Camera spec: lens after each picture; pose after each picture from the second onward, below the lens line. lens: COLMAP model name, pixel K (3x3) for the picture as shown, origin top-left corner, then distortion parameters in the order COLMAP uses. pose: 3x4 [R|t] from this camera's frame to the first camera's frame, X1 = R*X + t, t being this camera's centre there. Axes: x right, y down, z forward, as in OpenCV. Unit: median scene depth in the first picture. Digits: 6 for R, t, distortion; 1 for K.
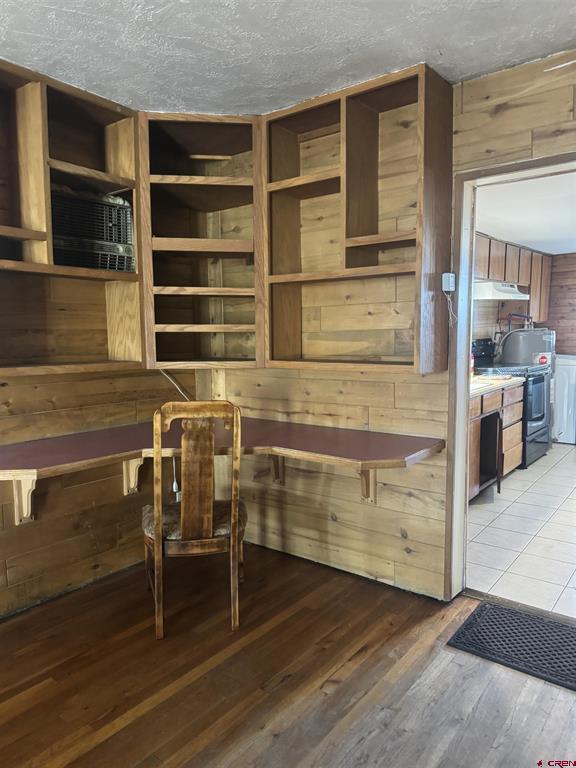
lens RADIAL K [[554.2, 0, 288.0], [0, 554.2, 384.0], [0, 0, 1]] dist [0.072577, -0.117957]
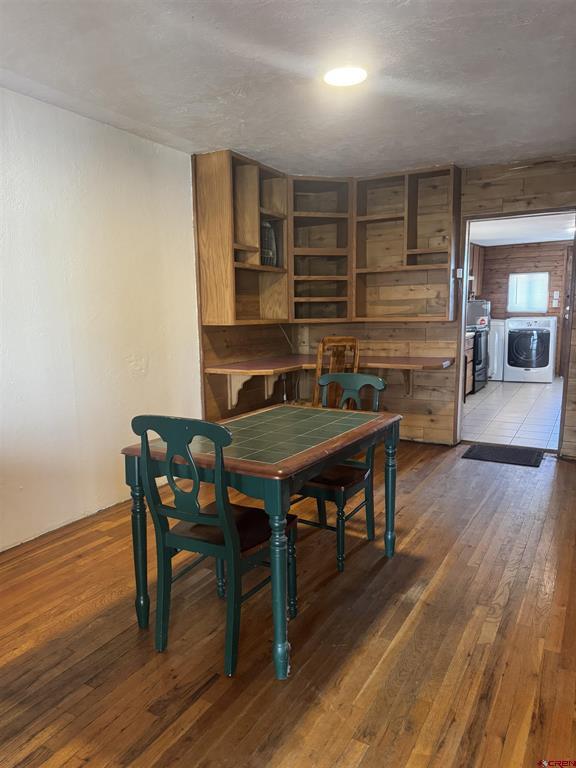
lens RADIAL K [[538.9, 0, 288.0], [0, 538.9, 384.0], [0, 0, 1]] dist [0.127298, -0.308825]
pose [[0.990668, -0.027632, 0.133468, -0.503802], [0.021618, 0.998694, 0.046302, 0.088551], [-0.134573, -0.042985, 0.989971, -0.715045]]
